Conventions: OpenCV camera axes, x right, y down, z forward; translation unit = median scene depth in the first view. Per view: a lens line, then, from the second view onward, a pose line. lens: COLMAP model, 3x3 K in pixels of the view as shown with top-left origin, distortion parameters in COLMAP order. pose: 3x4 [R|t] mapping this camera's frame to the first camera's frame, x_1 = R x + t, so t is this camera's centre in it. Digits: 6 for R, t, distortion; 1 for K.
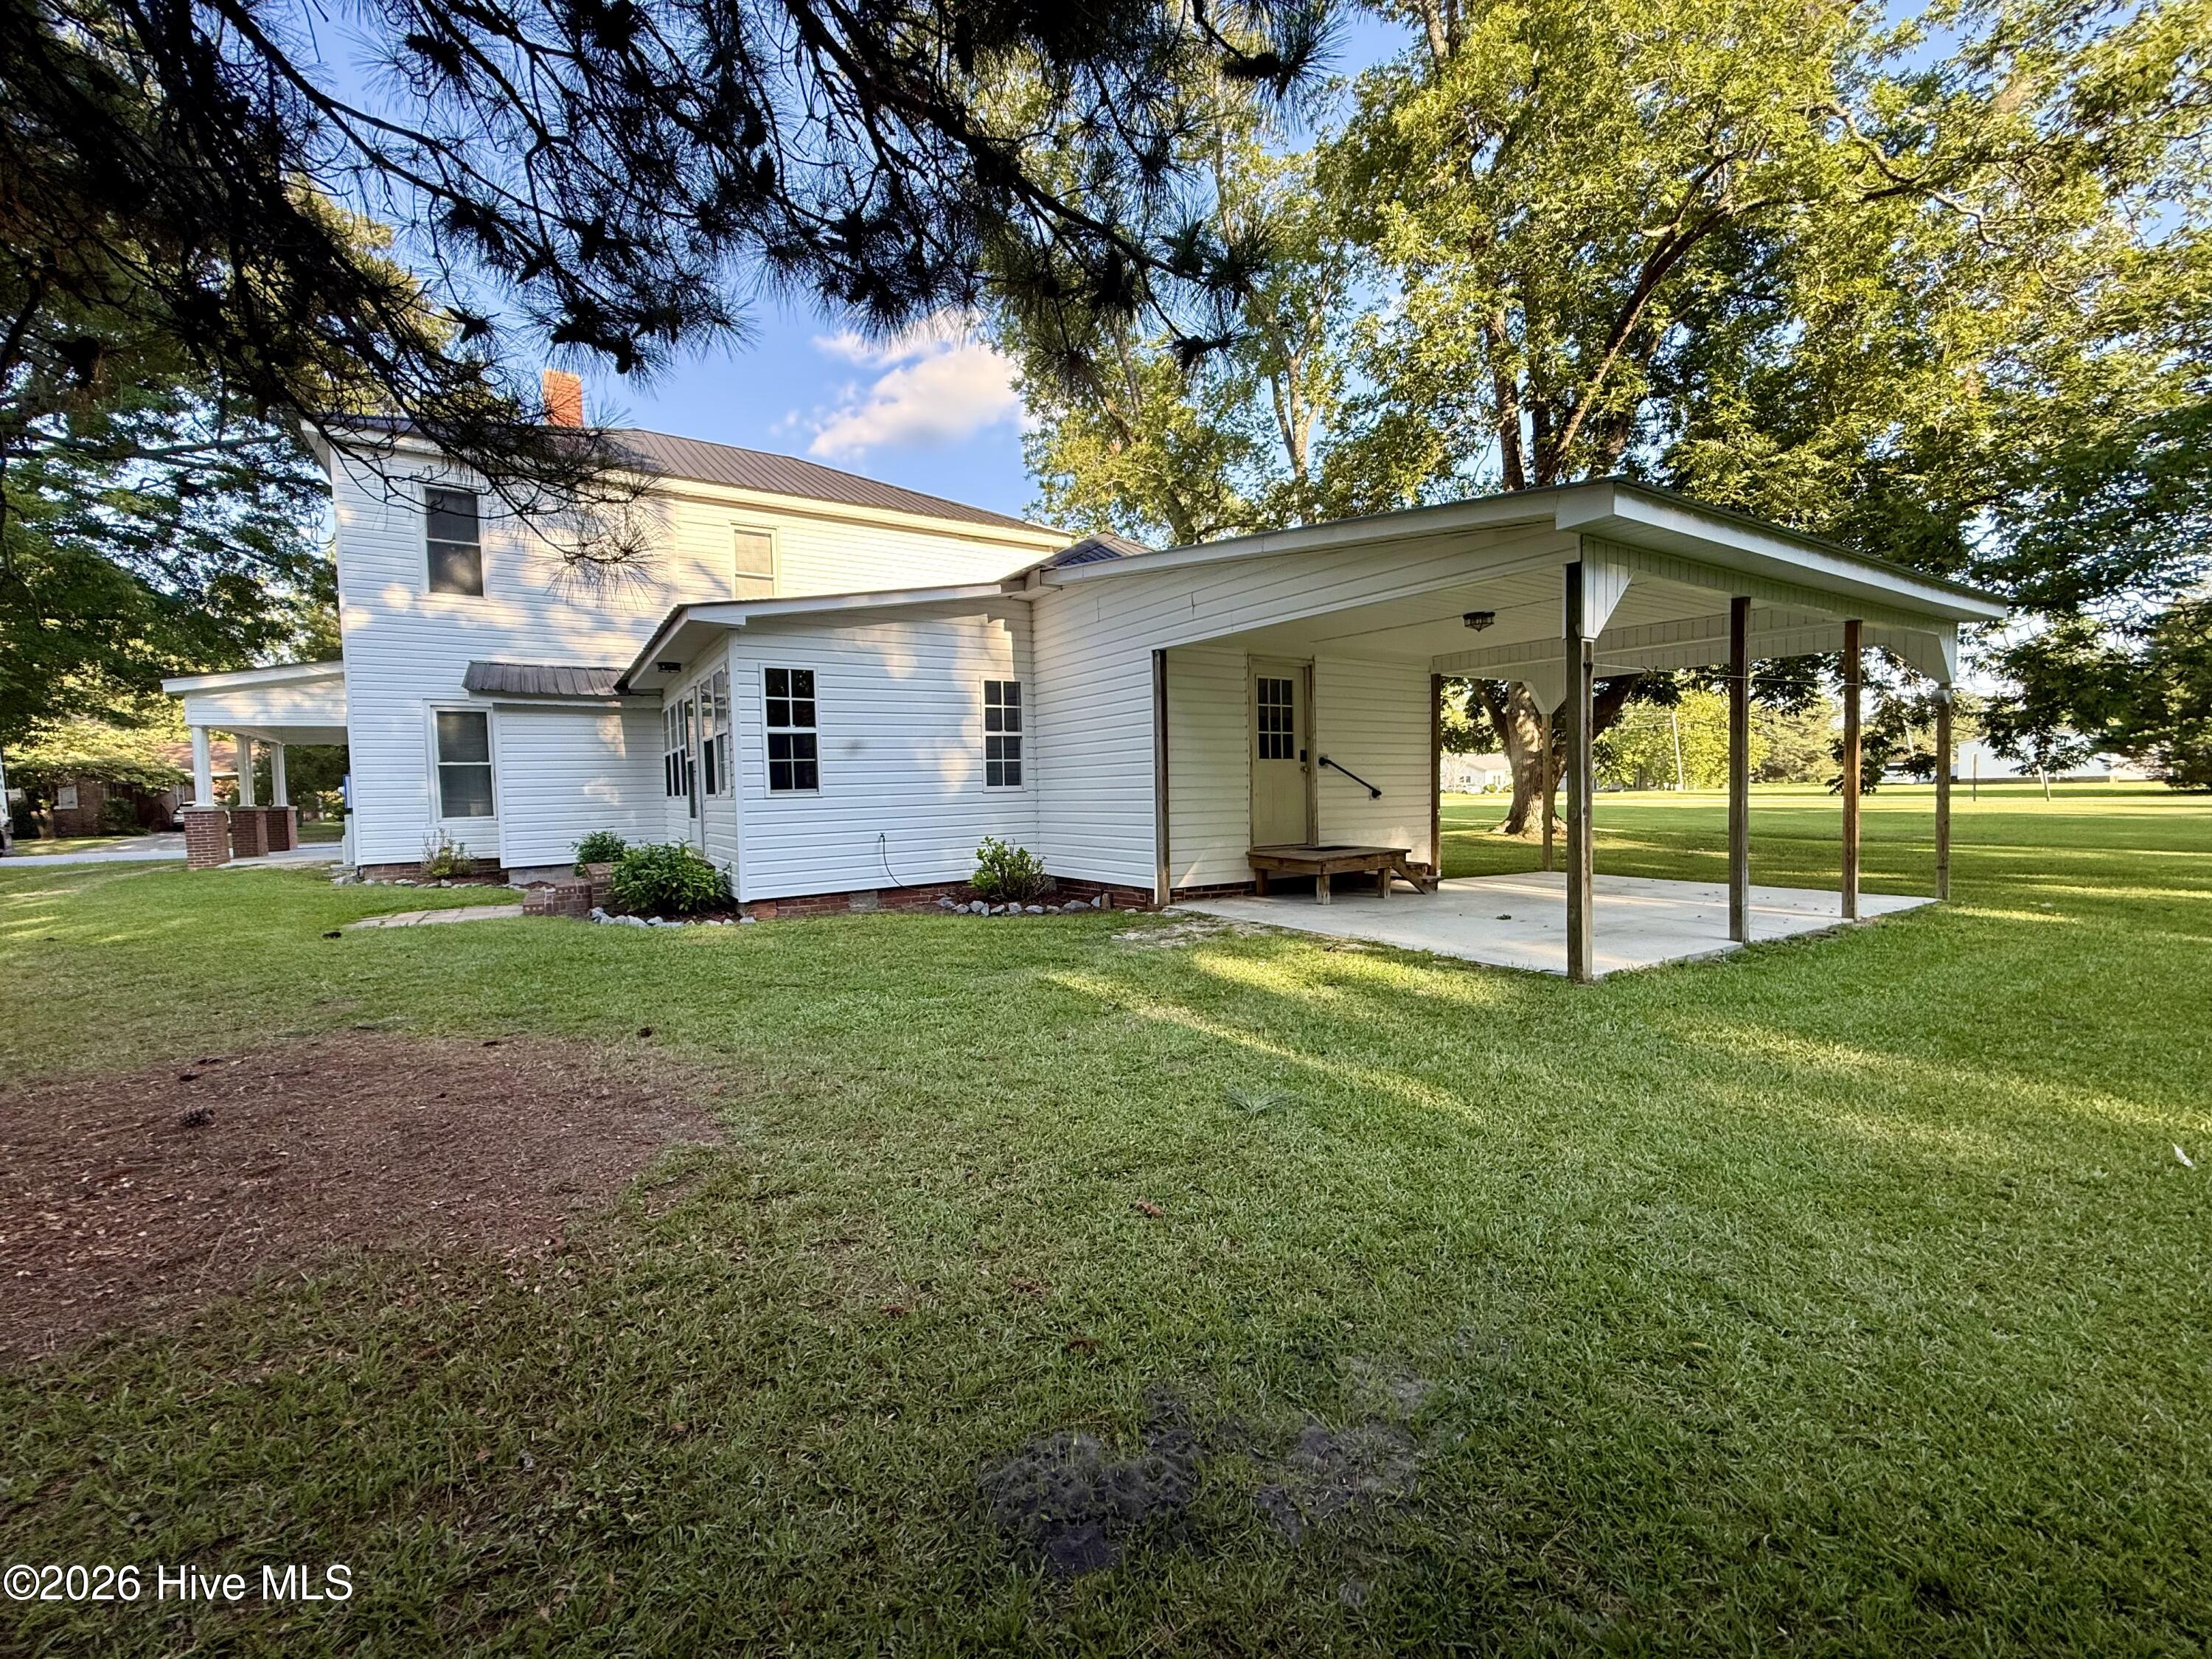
lens RADIAL K [[895.3, 0, 1106.0], [0, 895.3, 829.5], [0, 0, 1]] dist [0.002504, 0.000086]
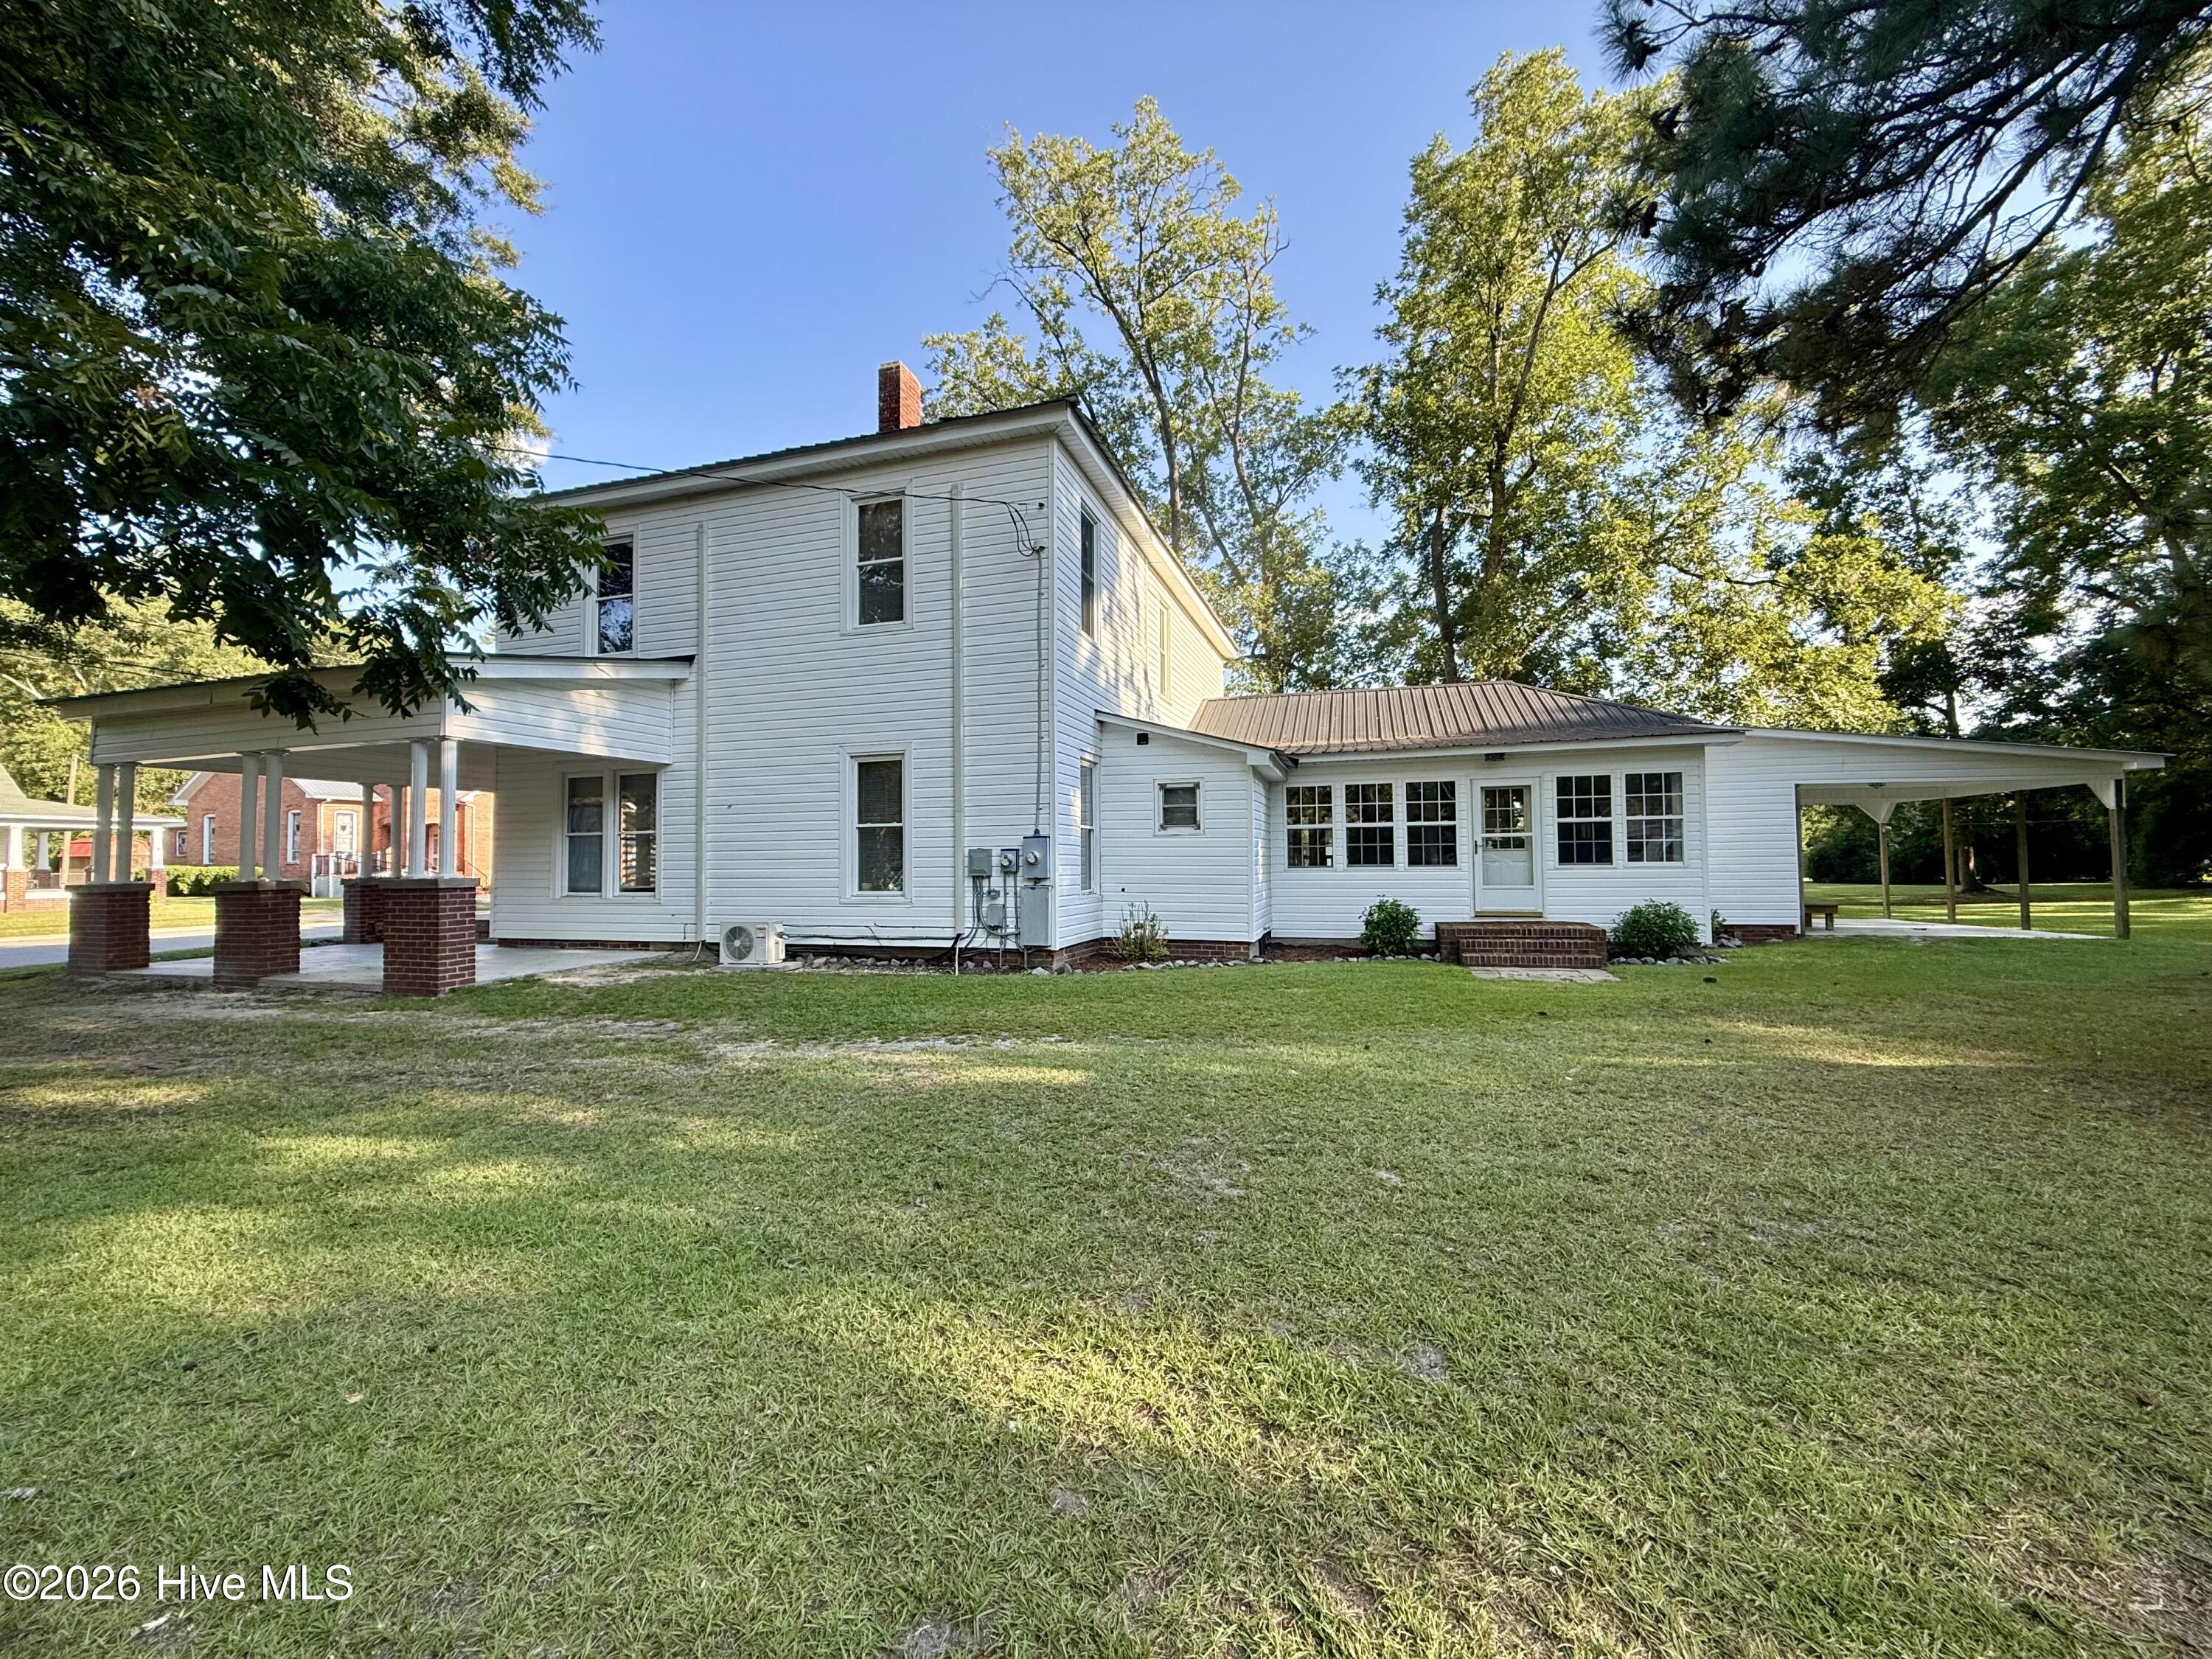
lens RADIAL K [[884.4, 0, 1106.0], [0, 884.4, 829.5], [0, 0, 1]] dist [0.000914, 0.000069]
pose [[0.785179, 0.044382, 0.617677, -1.812177], [0.014583, 0.995827, -0.090091, 0.015560], [-0.619098, 0.079745, 0.781255, 0.447995]]
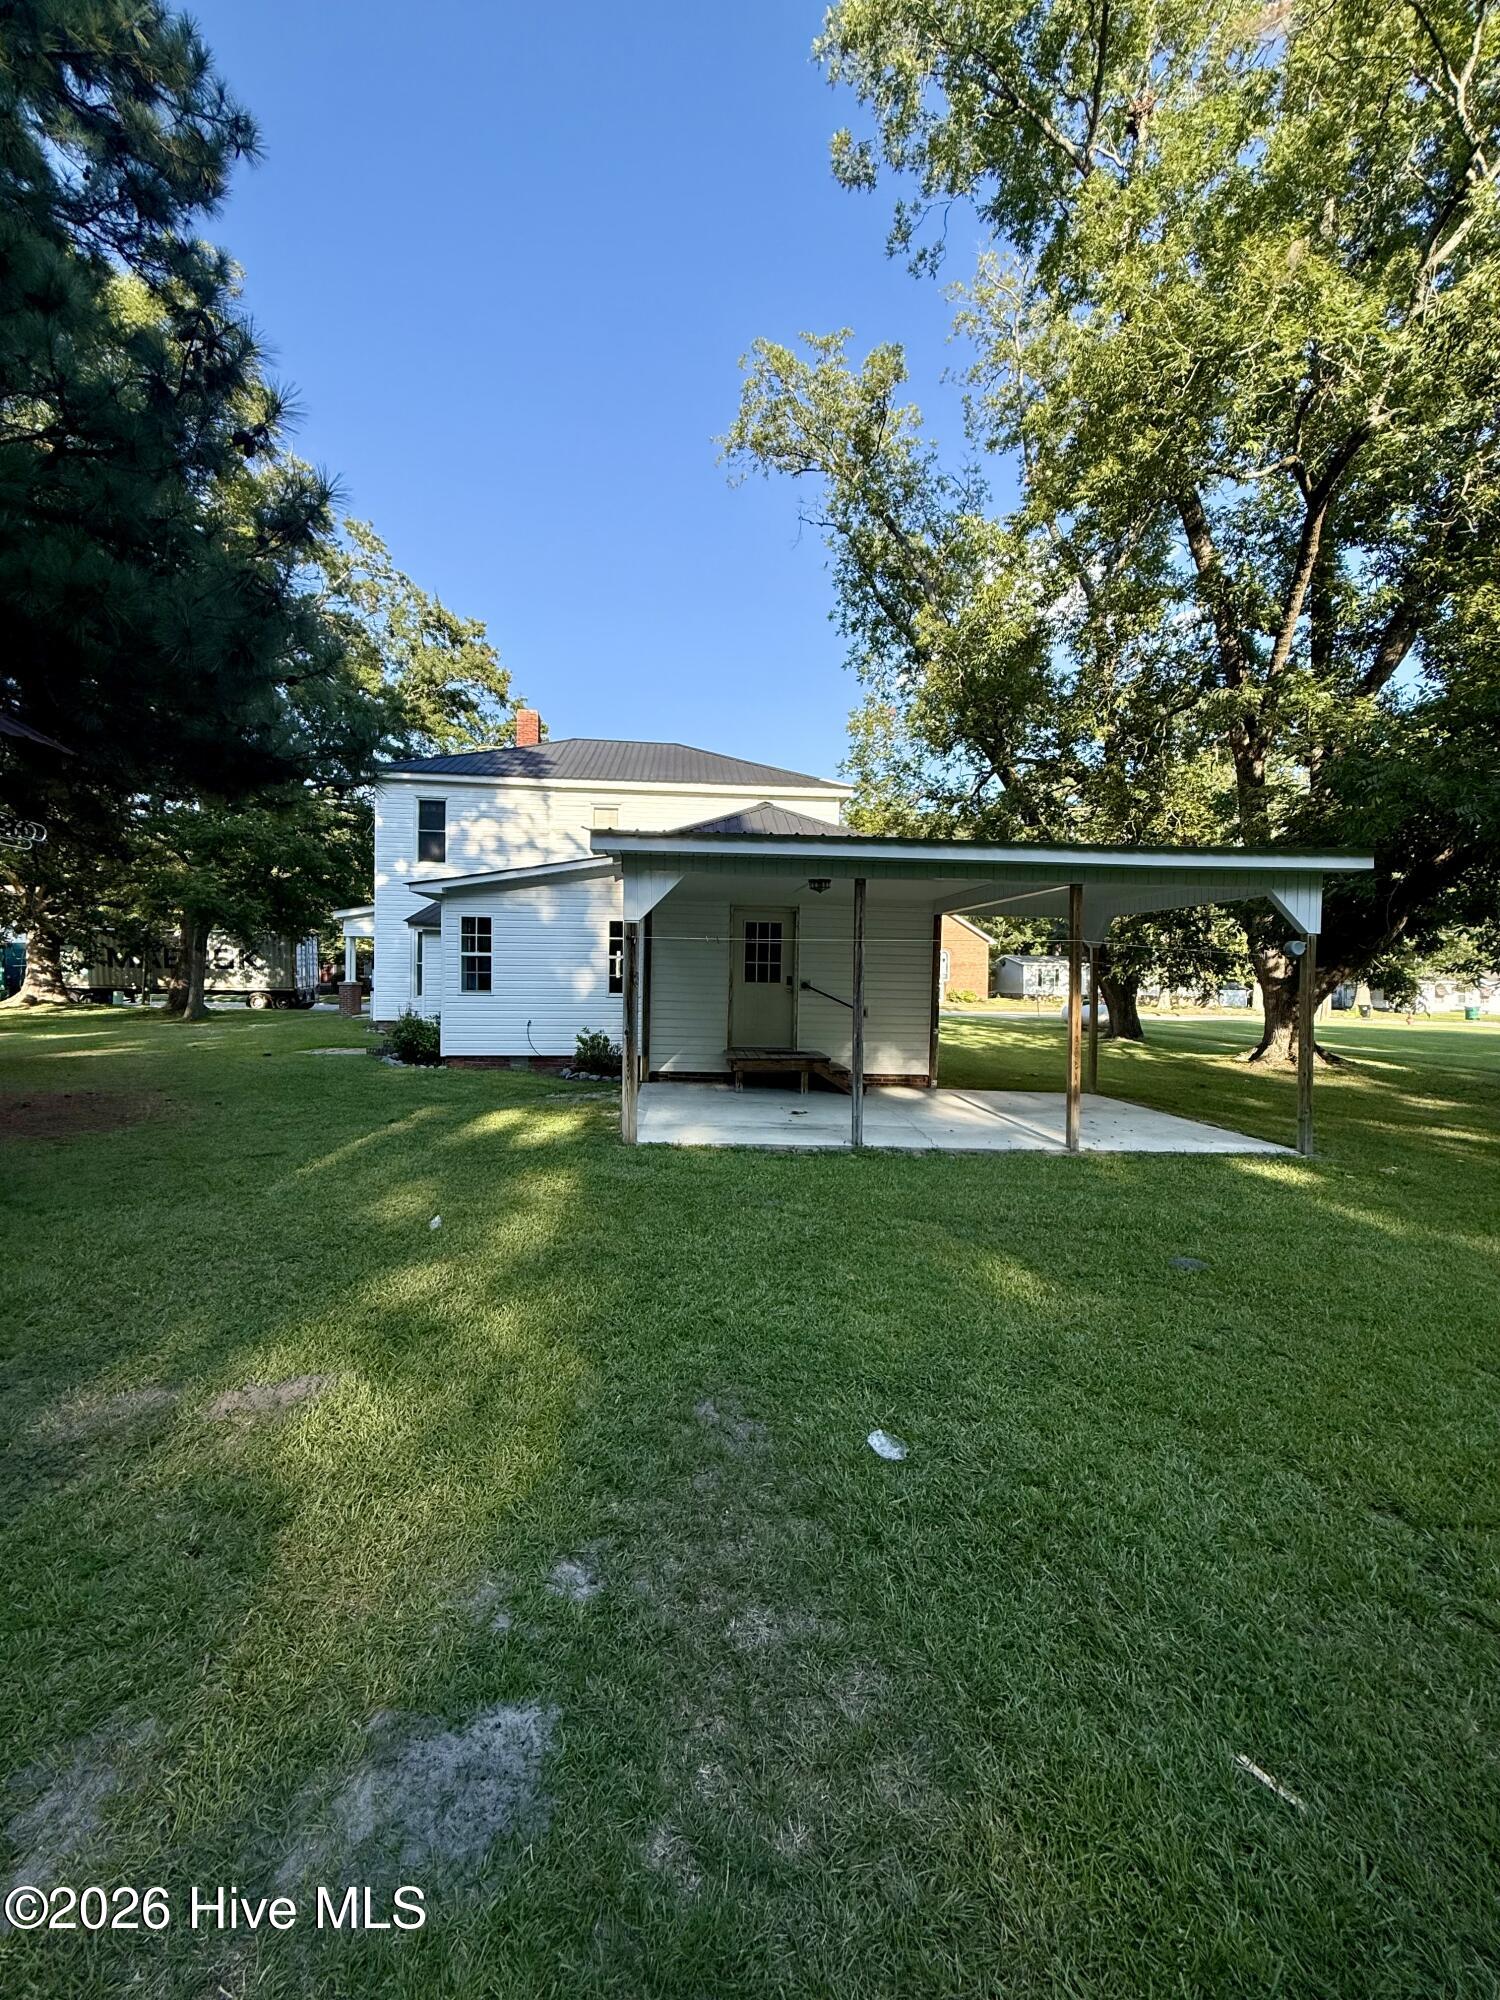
lens RADIAL K [[809.5, 0, 750.0], [0, 809.5, 1000.0], [0, 0, 1]] dist [0.002504, 0.000086]
pose [[0.884876, 0.047389, -0.463409, 0.732187], [-0.059492, 0.998162, -0.011525, -0.038141], [0.462012, 0.037768, 0.886069, -0.067761]]
